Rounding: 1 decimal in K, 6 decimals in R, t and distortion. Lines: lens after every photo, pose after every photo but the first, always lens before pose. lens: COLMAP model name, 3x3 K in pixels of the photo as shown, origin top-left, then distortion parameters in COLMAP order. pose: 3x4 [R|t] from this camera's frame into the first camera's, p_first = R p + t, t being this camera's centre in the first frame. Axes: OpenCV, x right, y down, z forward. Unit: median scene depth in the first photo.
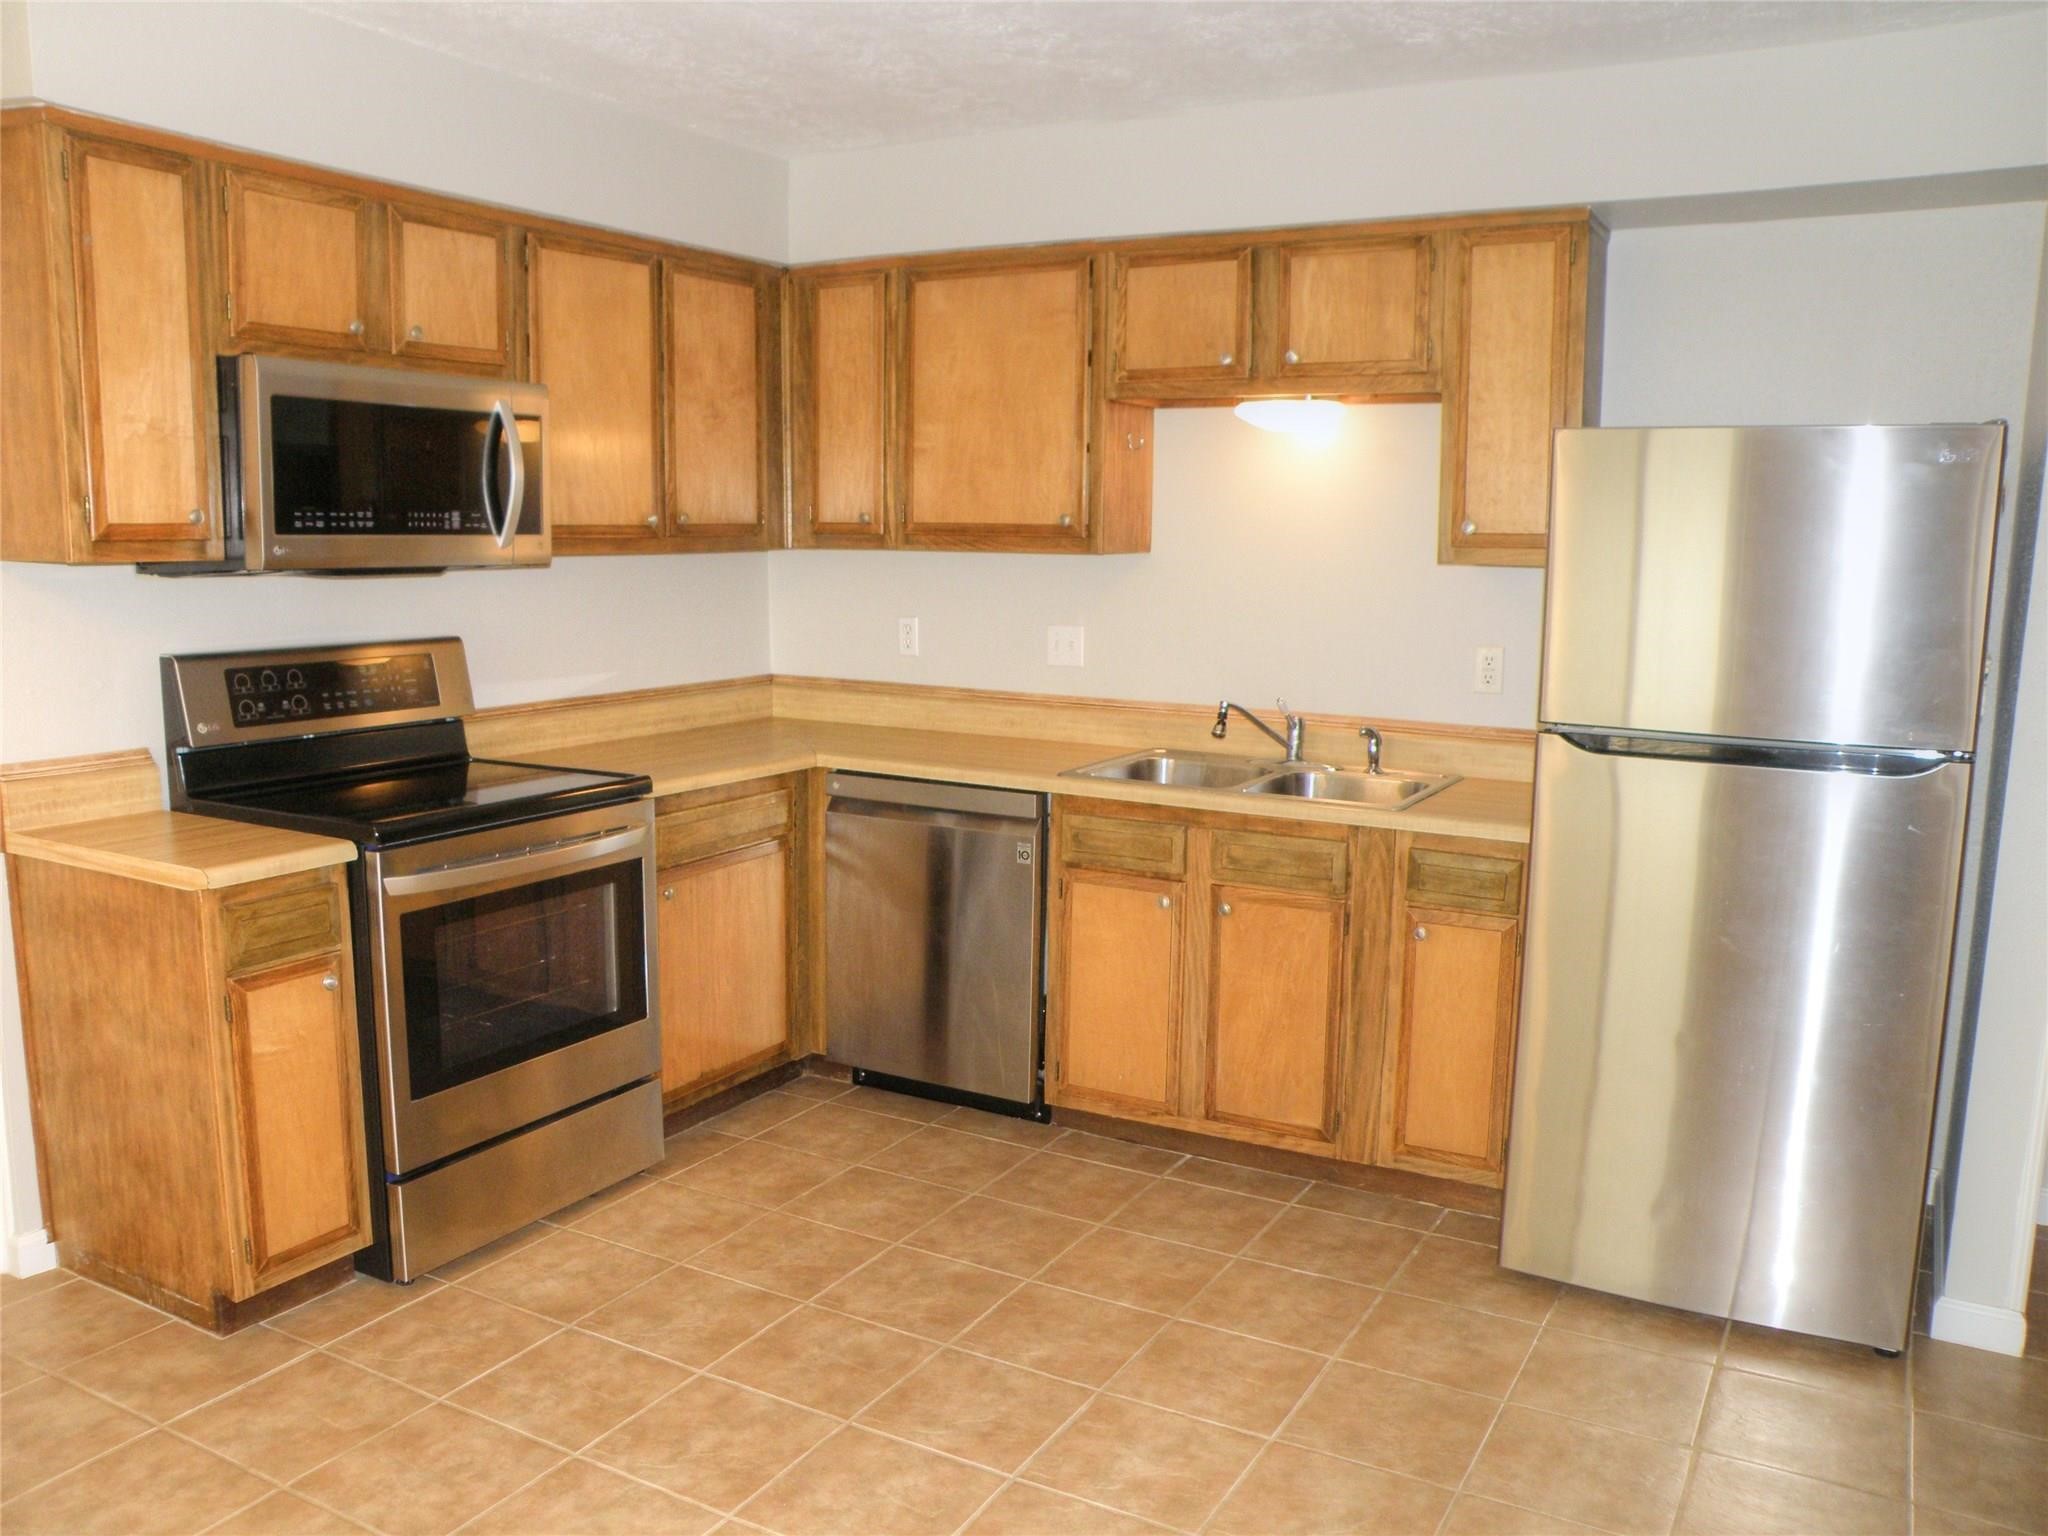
lens RADIAL K [[1638.4, 0, 1028.9], [0, 1638.4, 787.7], [0, 0, 1]] dist [-0.127838, 0.073195]
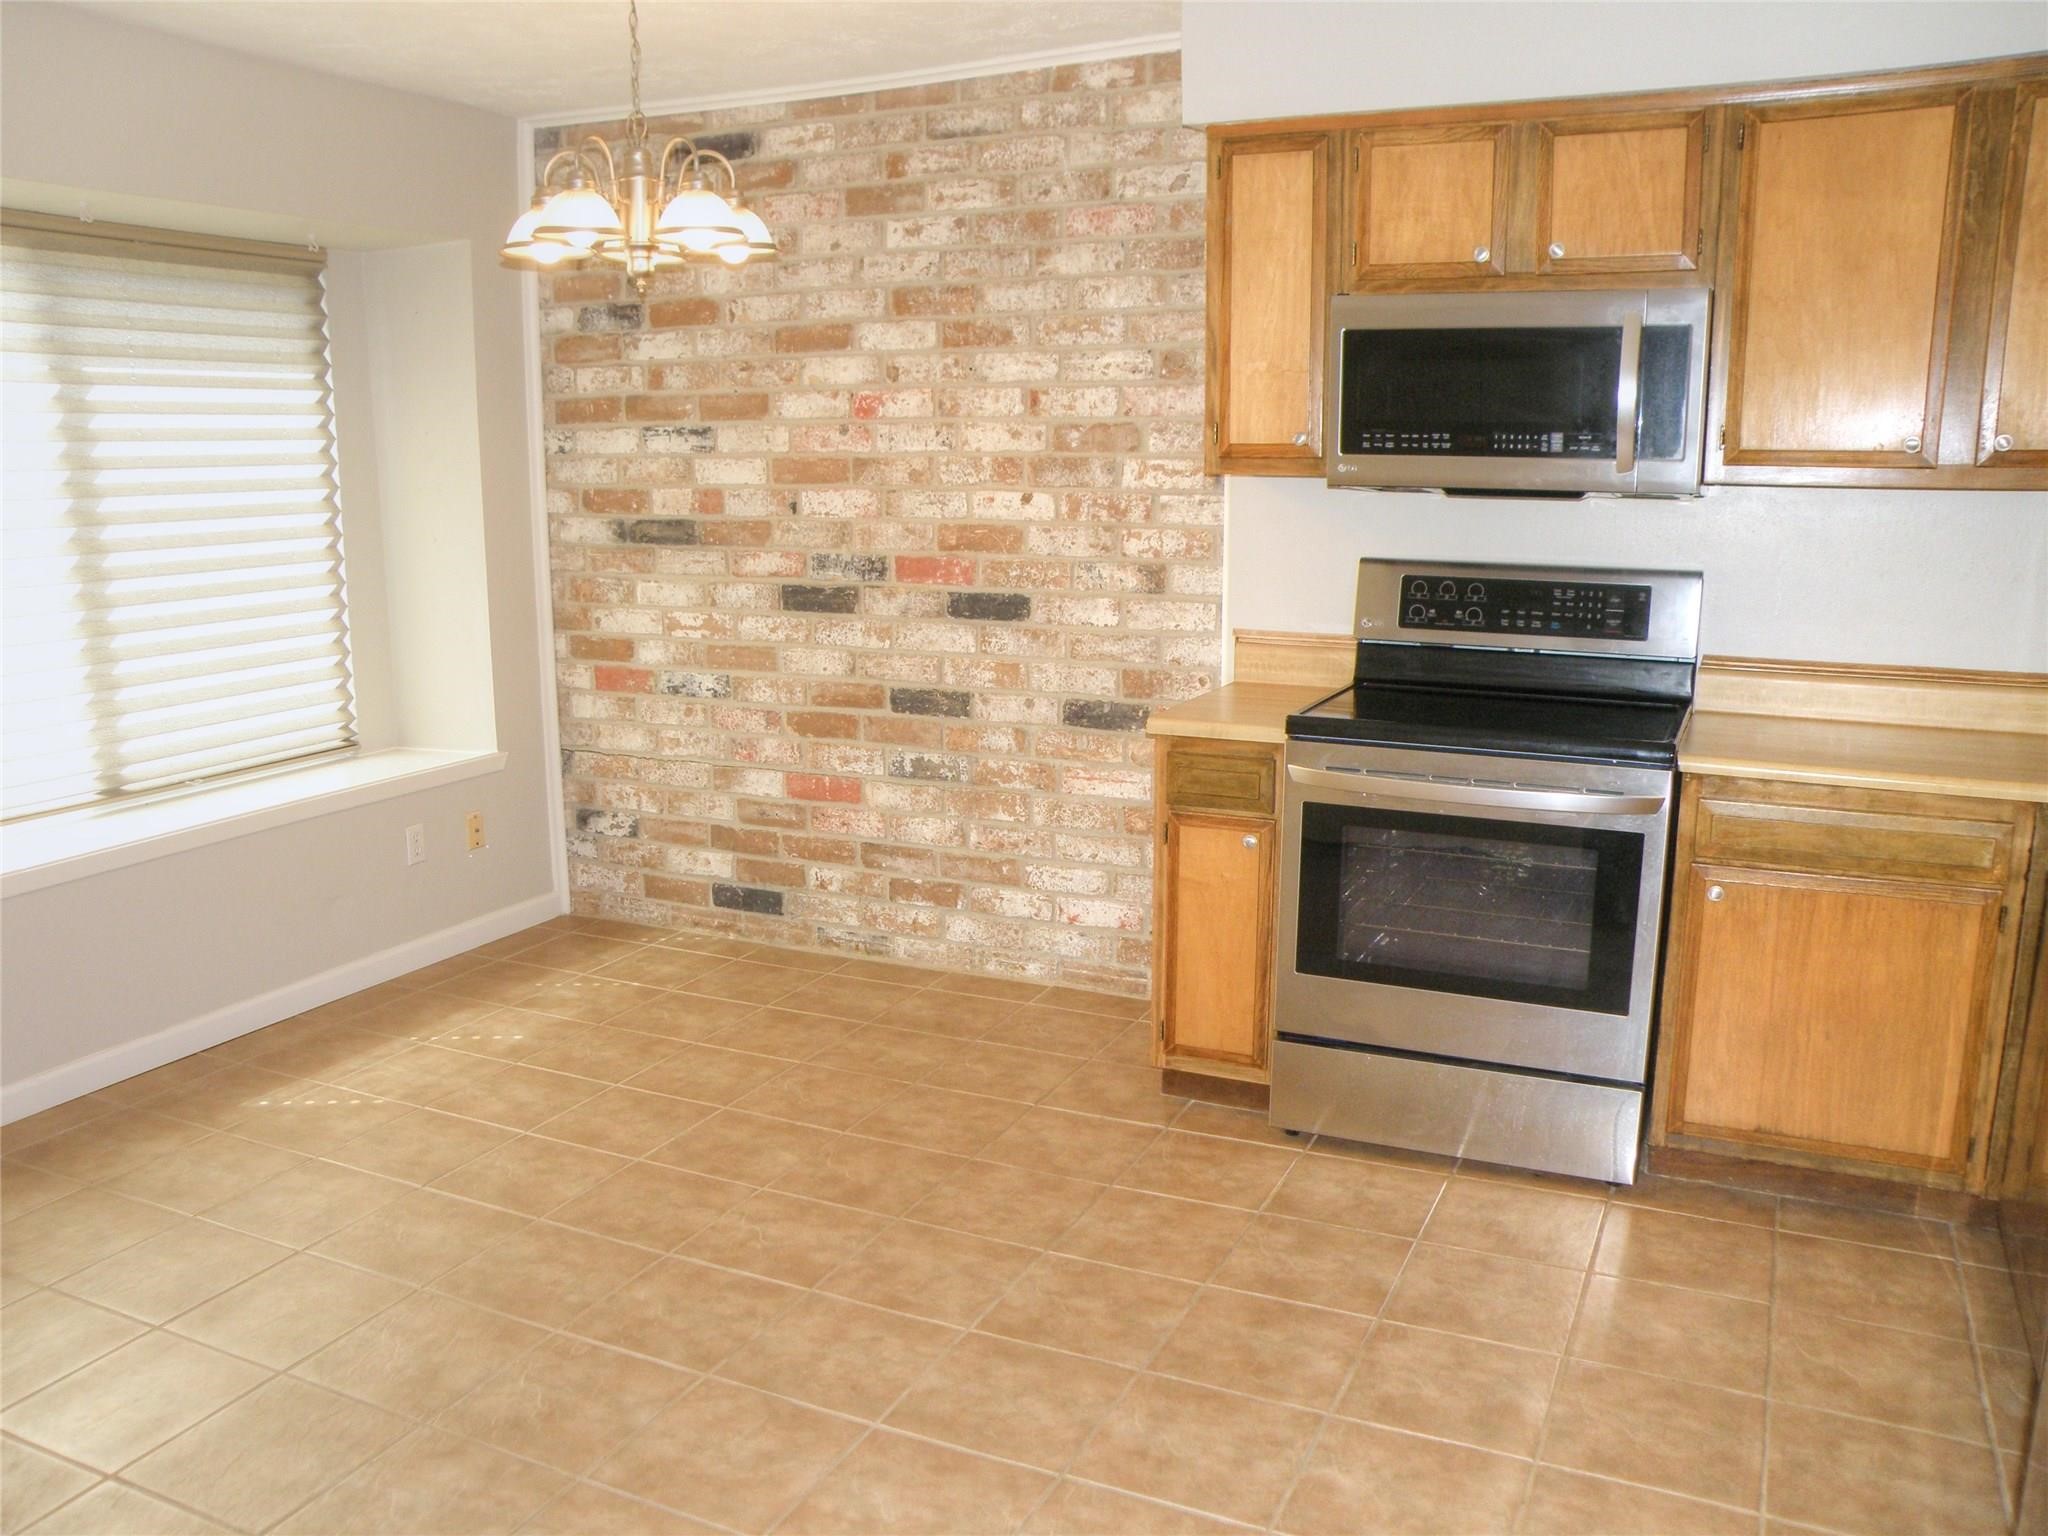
lens RADIAL K [[1638.4, 0, 968.9], [0, 1638.4, 764.6], [0, 0, 1]] dist [-0.127838, 0.073195]
pose [[0.058969, 0.176207, -0.982585, 0.586602], [-0.151695, 0.974449, 0.165644, -0.081517], [0.986667, 0.139286, 0.084192, 0.580049]]
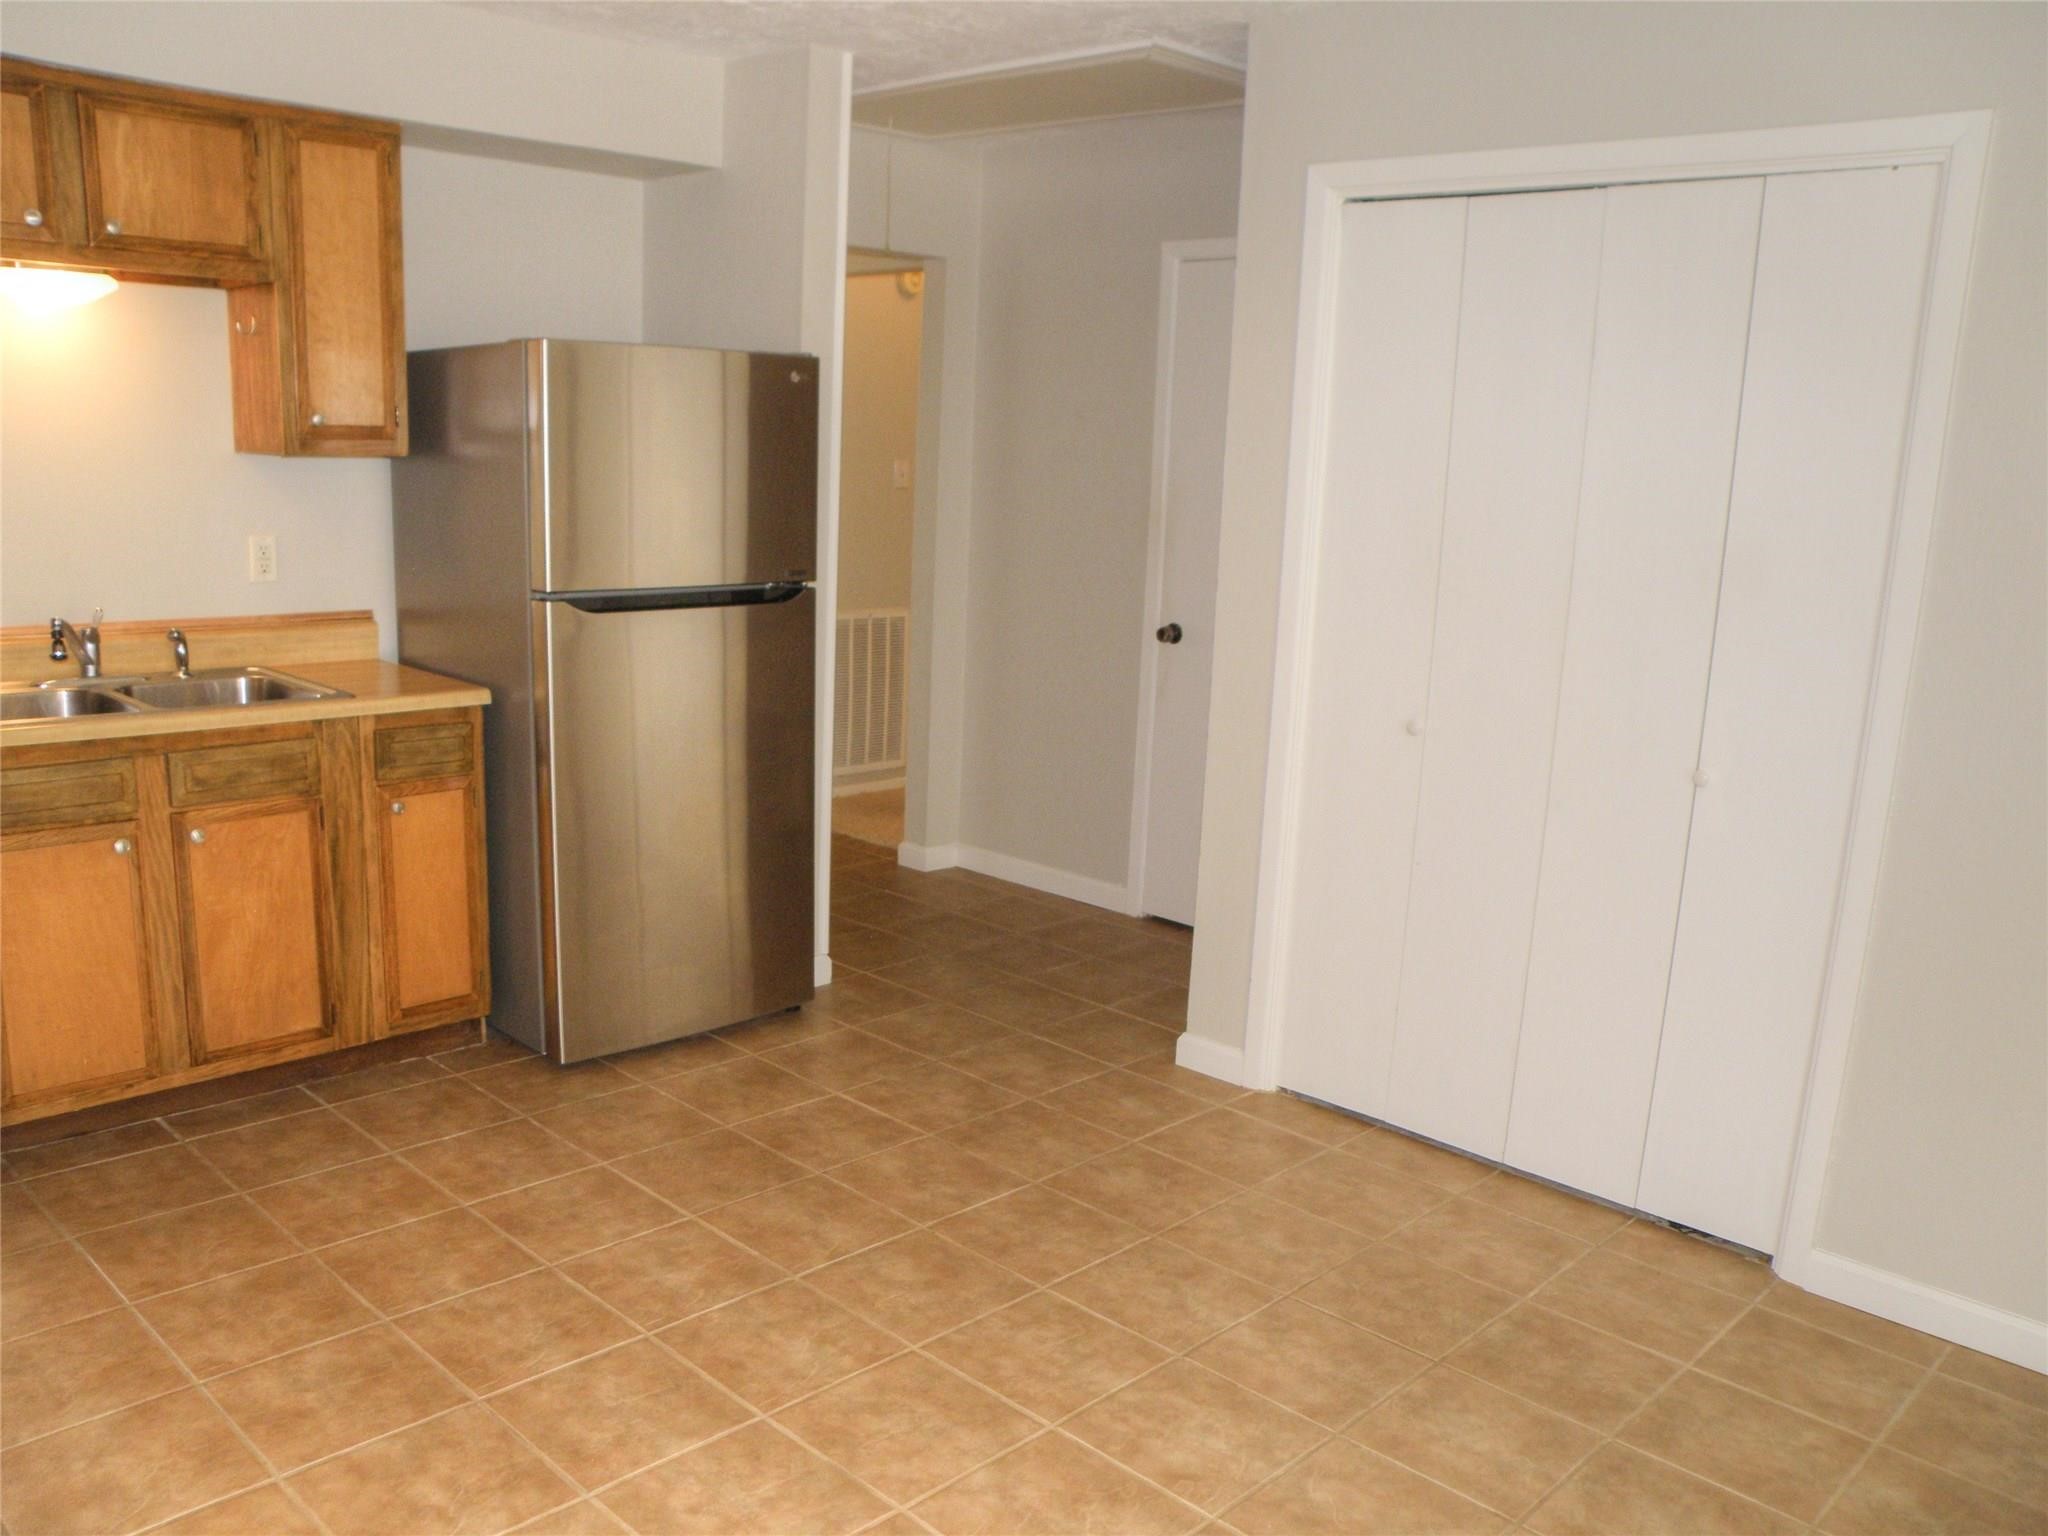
lens RADIAL K [[1638.4, 0, 961.5], [0, 1638.4, 799.1], [0, 0, 1]] dist [-0.127838, 0.073195]
pose [[0.282075, -0.202120, 0.937860, -0.632515], [0.112027, 0.977808, 0.177035, -0.060713], [-0.952829, 0.055129, 0.298458, 0.330184]]
